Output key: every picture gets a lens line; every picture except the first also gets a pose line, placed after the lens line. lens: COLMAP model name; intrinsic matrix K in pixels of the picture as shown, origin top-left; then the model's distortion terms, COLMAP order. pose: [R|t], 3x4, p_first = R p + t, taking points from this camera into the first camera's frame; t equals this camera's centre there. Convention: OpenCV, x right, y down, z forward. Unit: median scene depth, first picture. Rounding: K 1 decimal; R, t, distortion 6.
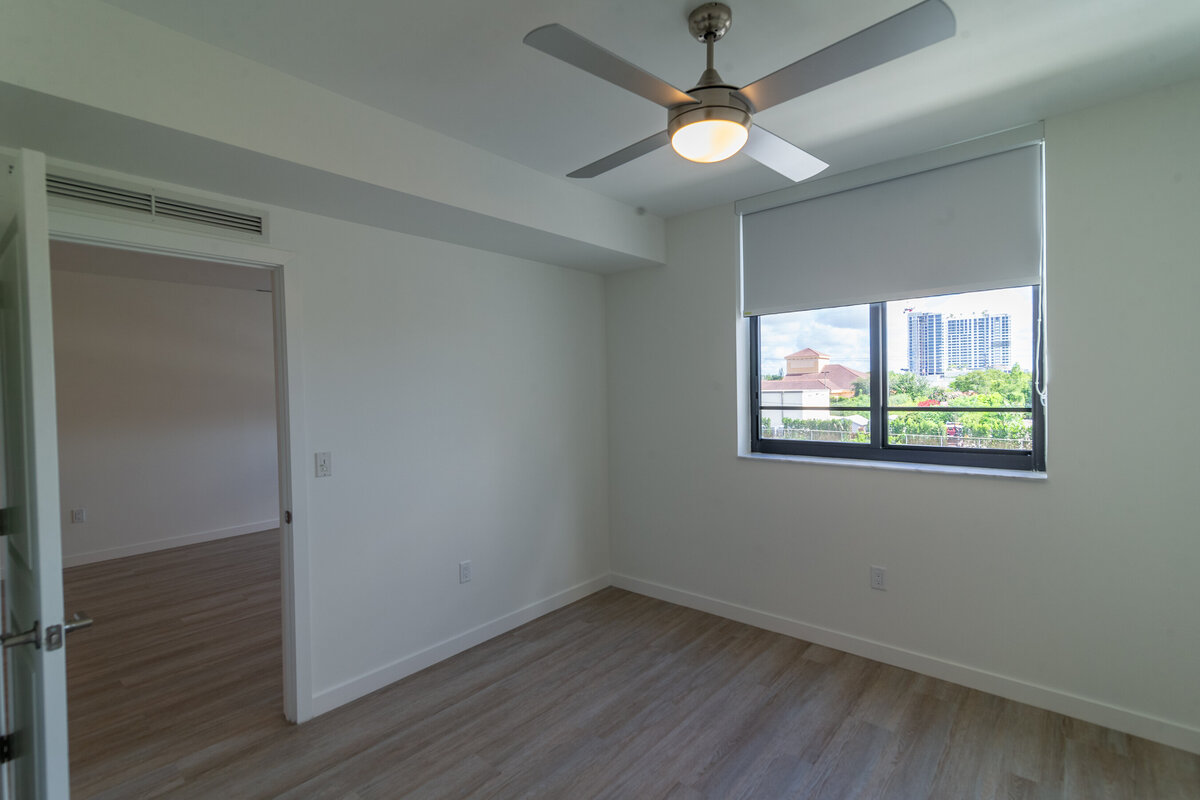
lens RADIAL K [[544.4, 0, 600.0], [0, 544.4, 400.0], [0, 0, 1]] dist [-0.000081, 0.006654]
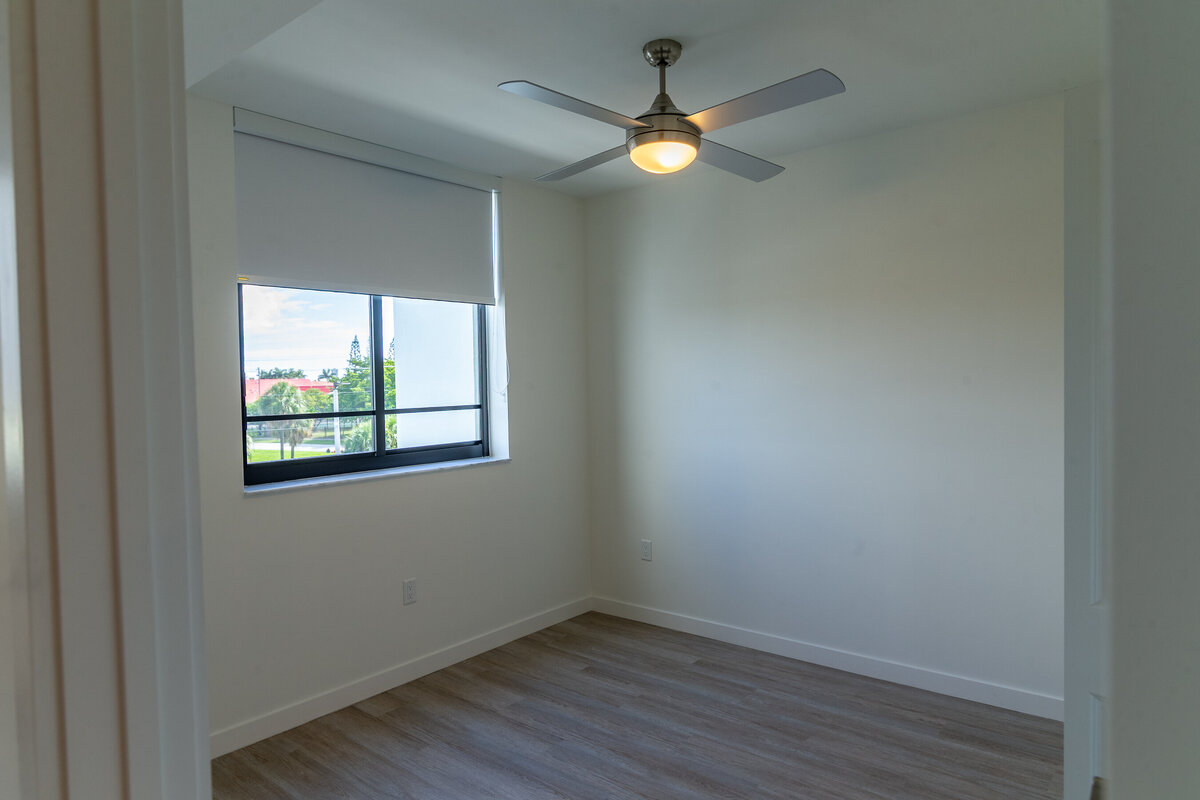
lens RADIAL K [[737.2, 0, 600.0], [0, 737.2, 400.0], [0, 0, 1]] dist [0.001965, 0.000385]
pose [[-0.019593, -0.006470, 0.999787, -0.840089], [0.041158, 0.999126, 0.007272, 0.002660], [-0.998961, 0.041292, -0.019309, 0.755995]]
